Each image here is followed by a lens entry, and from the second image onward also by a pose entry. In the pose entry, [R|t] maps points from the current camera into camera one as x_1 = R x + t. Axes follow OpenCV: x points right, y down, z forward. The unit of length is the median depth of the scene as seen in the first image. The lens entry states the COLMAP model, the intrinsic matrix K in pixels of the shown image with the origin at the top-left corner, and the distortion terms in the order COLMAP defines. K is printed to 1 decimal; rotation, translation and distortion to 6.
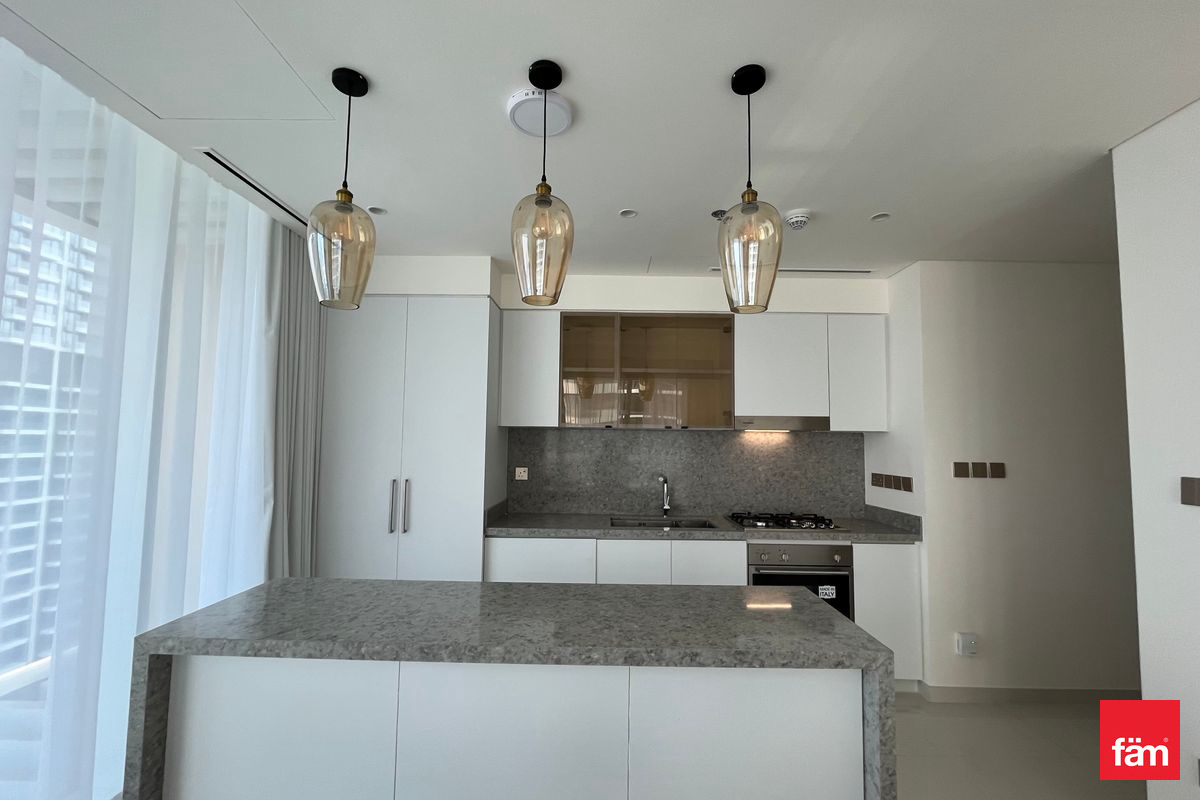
lens RADIAL K [[504.3, 0, 598.9], [0, 504.3, 404.3], [0, 0, 1]] dist [-0.003249, -0.000295]
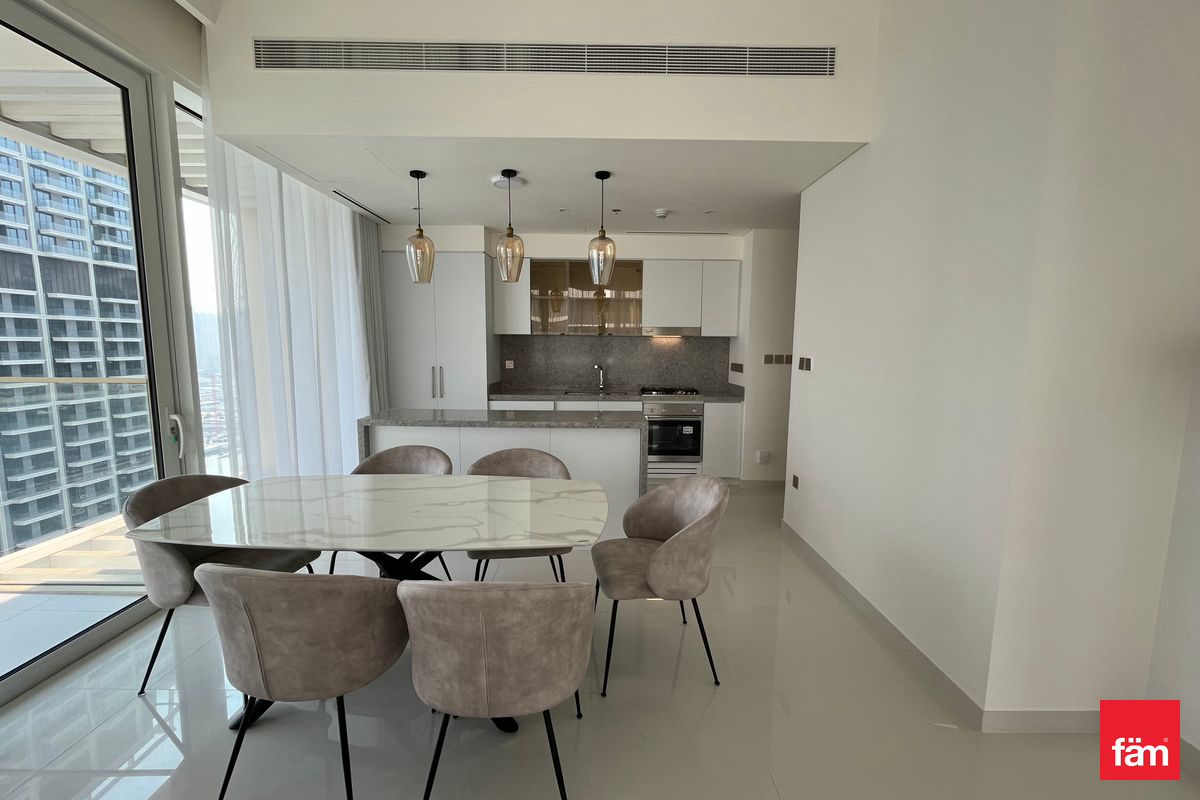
lens RADIAL K [[504.3, 0, 598.9], [0, 504.3, 404.3], [0, 0, 1]] dist [-0.003249, -0.000295]
pose [[0.999939, -0.005802, 0.009410, 0.126294], [0.003916, 0.981919, 0.189263, -0.041952], [-0.010338, -0.189215, 0.981881, -0.655159]]
